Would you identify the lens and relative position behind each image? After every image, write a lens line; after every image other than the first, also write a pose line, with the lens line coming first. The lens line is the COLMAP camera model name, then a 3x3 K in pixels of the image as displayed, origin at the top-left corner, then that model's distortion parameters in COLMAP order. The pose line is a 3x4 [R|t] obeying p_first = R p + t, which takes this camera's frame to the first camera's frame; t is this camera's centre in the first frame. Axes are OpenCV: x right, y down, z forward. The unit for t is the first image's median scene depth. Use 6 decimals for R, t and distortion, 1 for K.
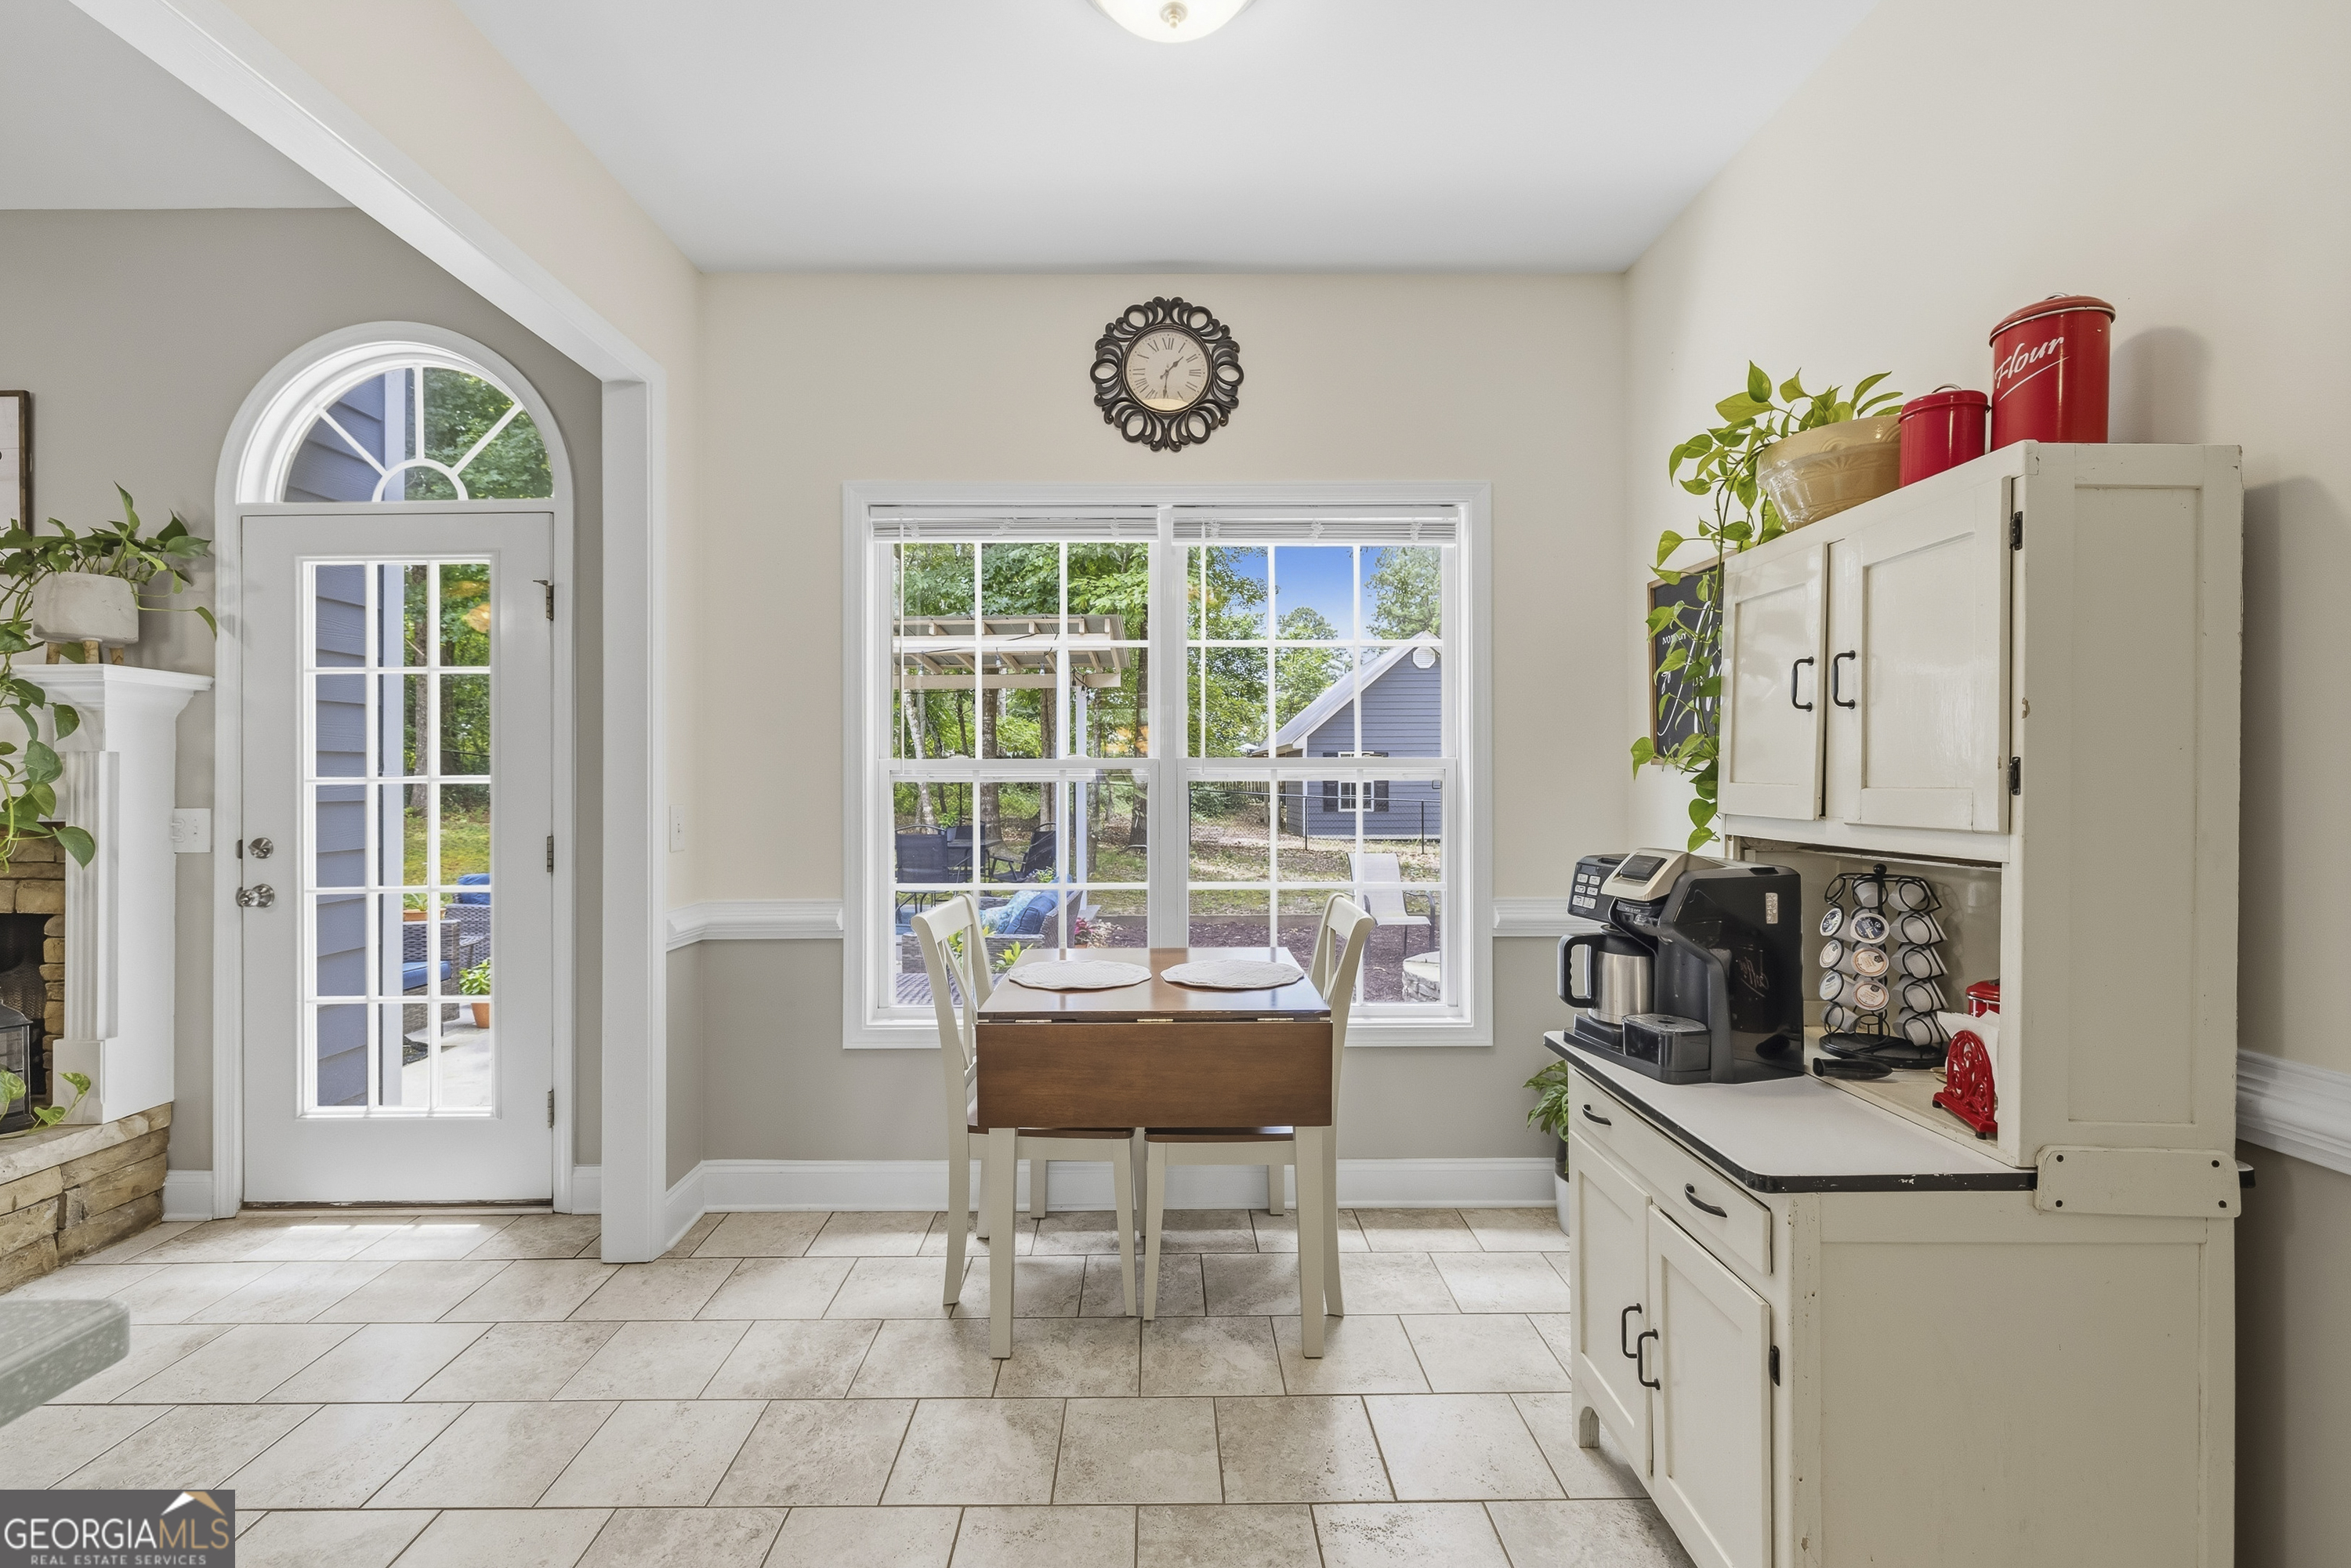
lens RADIAL K [[1006.8, 0, 1170.9], [0, 1006.8, 776.1], [0, 0, 1]] dist [-0.003243, 0.000395]
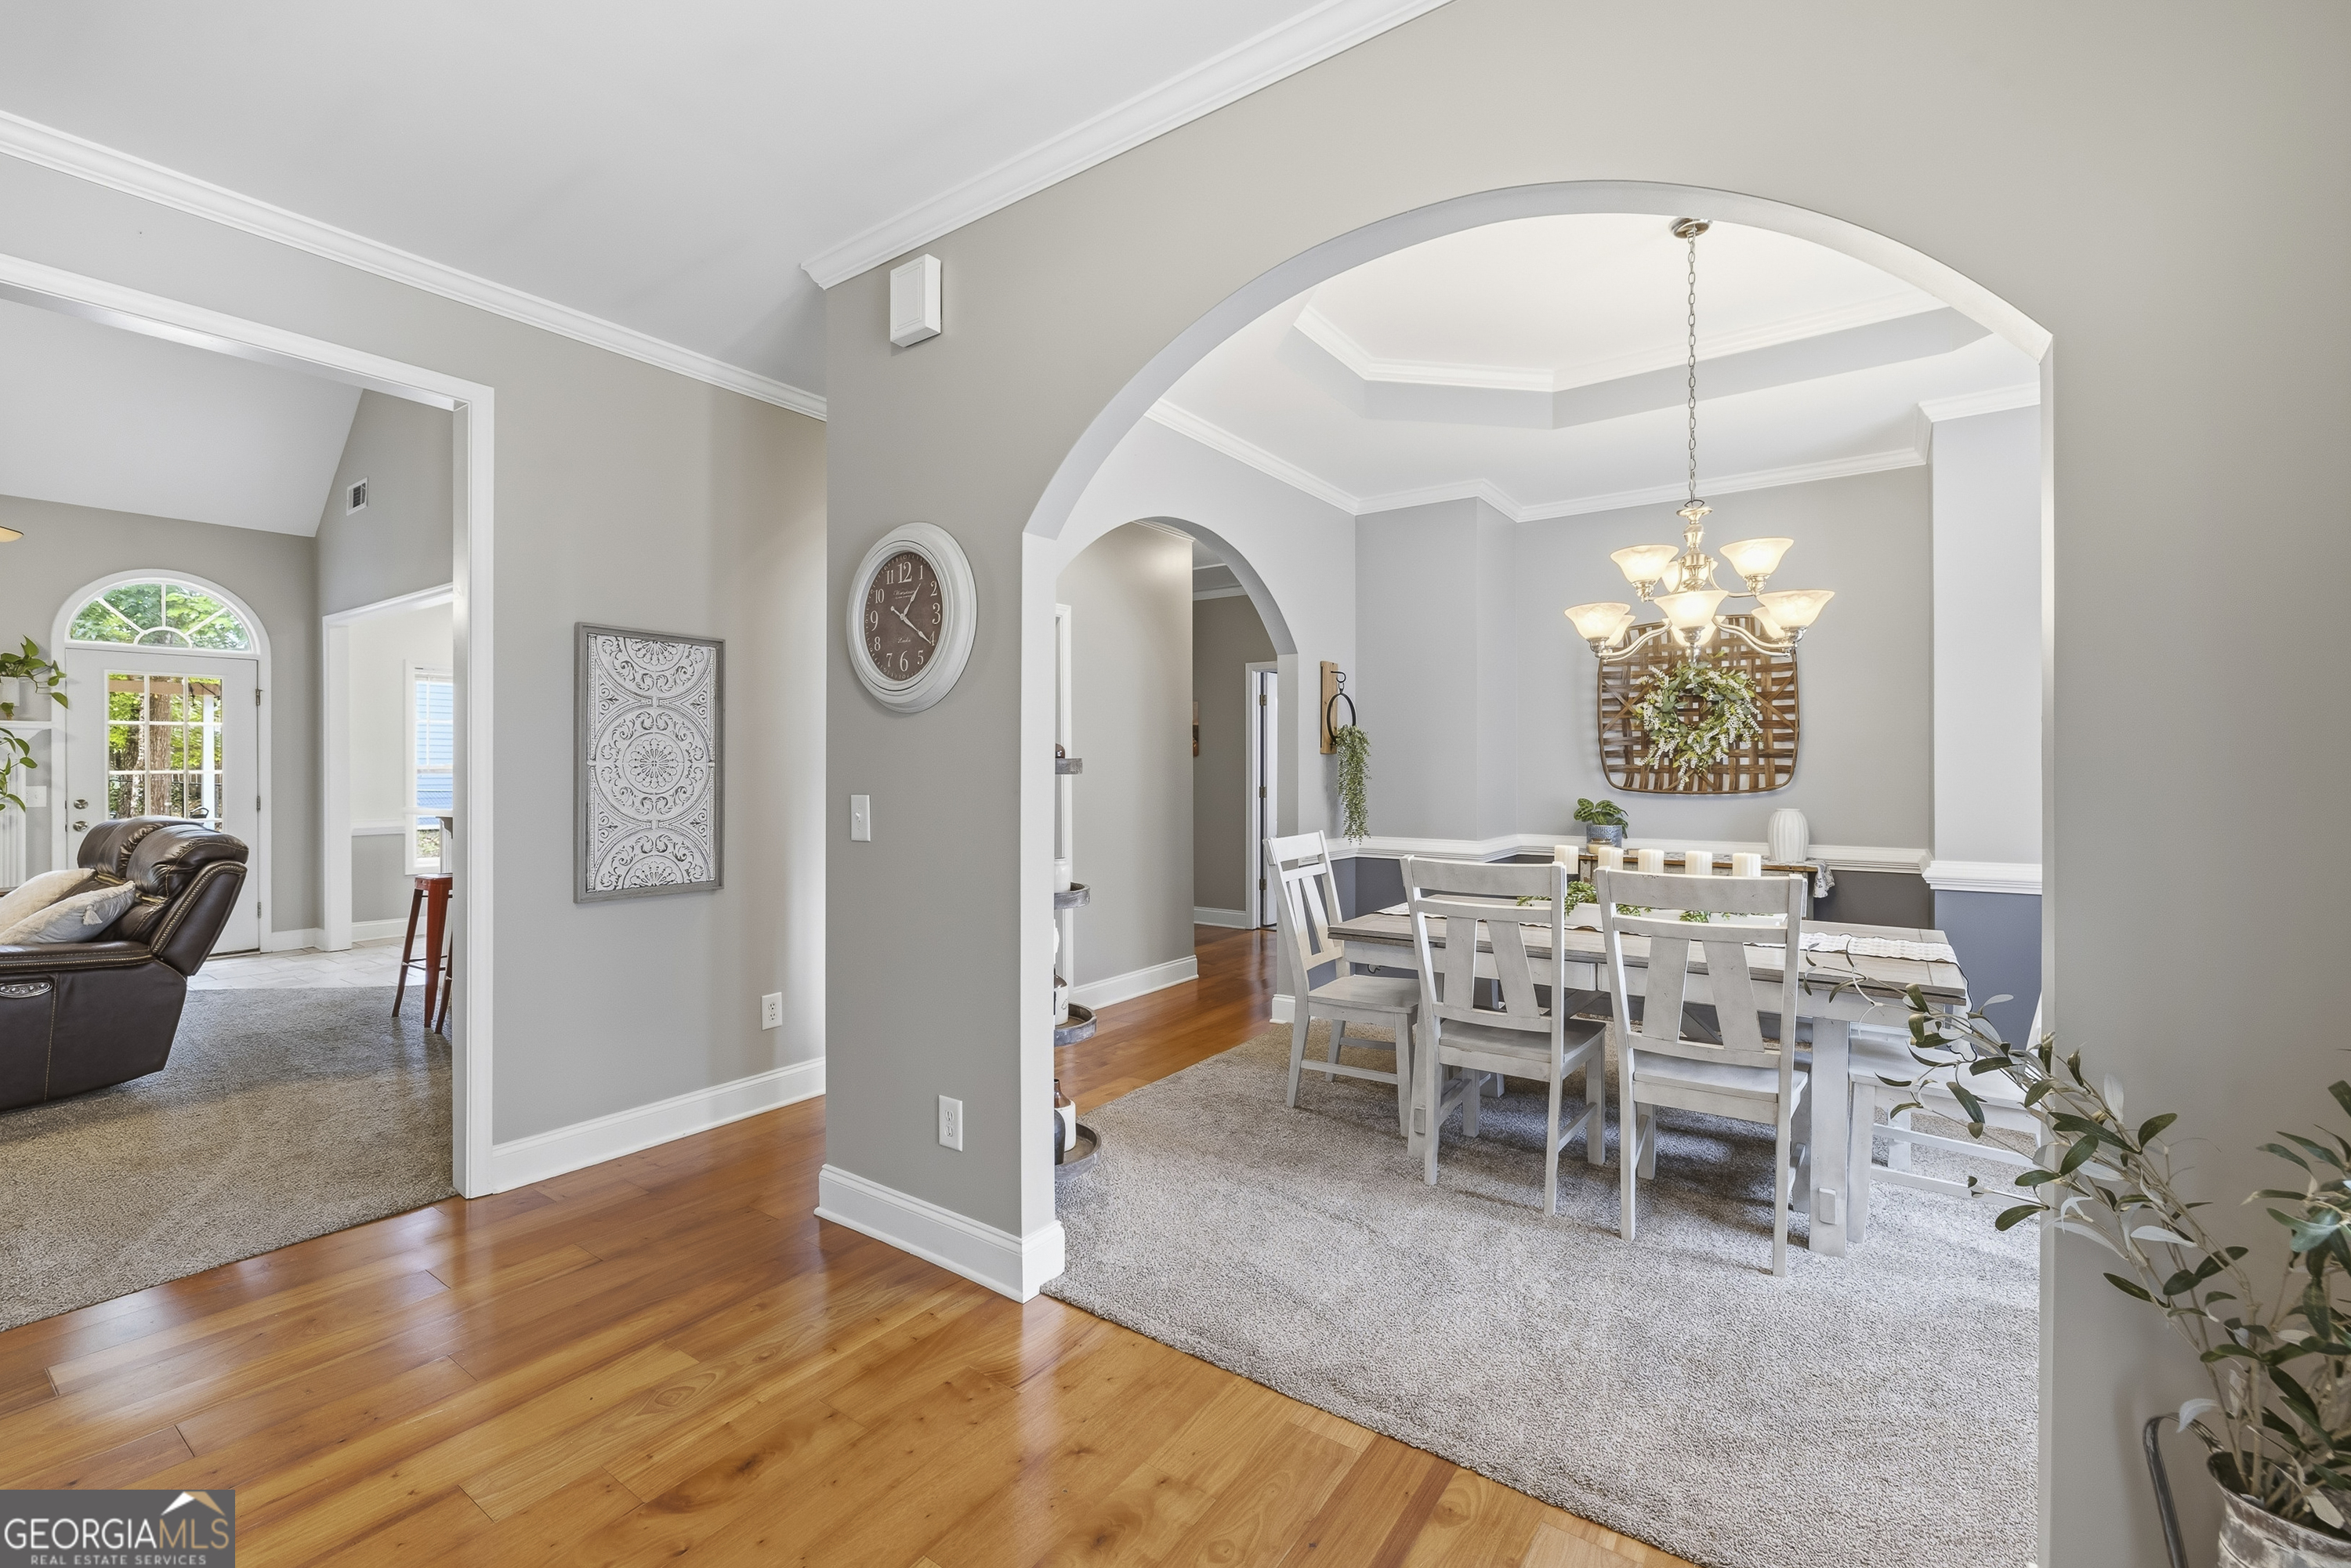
lens RADIAL K [[1006.8, 0, 1158.2], [0, 1006.8, 767.8], [0, 0, 1]] dist [-0.003243, 0.000395]
pose [[0.603661, 0.006529, 0.797214, -1.222948], [-0.003302, 0.999978, -0.005690, -0.001601], [-0.797234, 0.000803, 0.603670, -2.129360]]
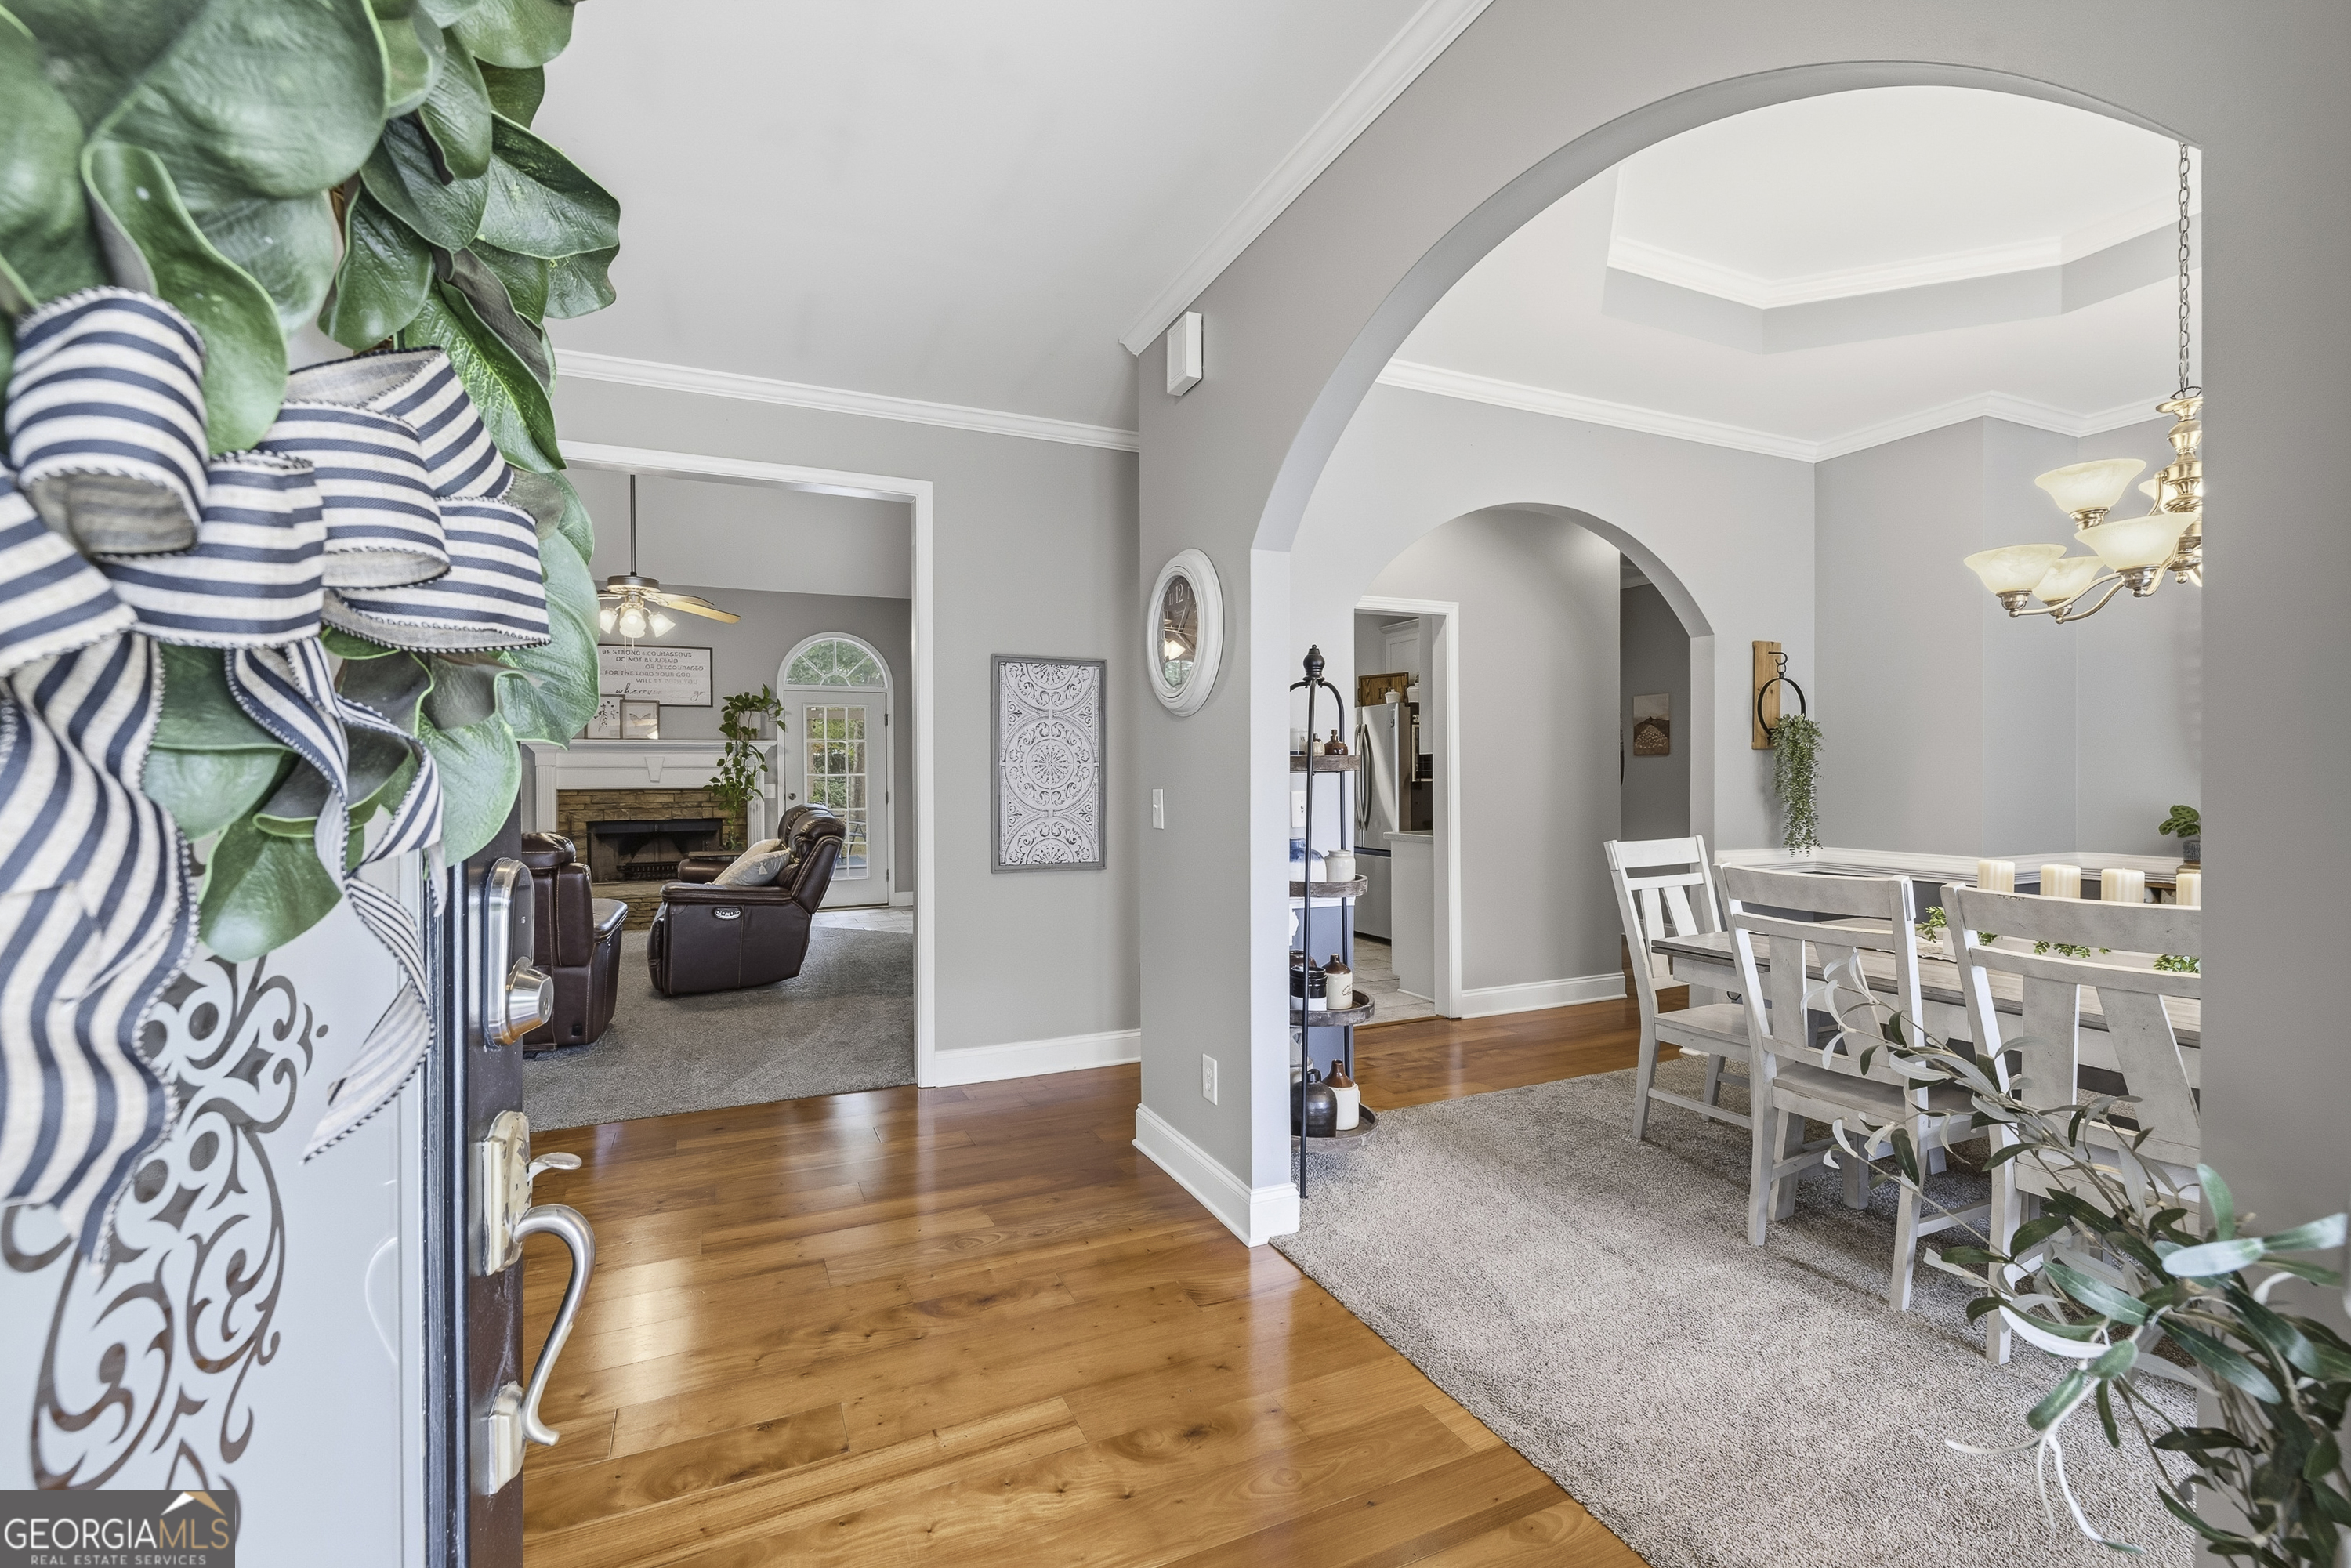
lens RADIAL K [[1006.8, 0, 1150.1], [0, 1006.8, 780.8], [0, 0, 1]] dist [-0.003243, 0.000395]
pose [[0.925086, 0.000575, 0.379757, -1.062743], [-0.002289, 0.999989, 0.004063, 0.006437], [-0.379751, -0.004628, 0.925077, -2.346433]]
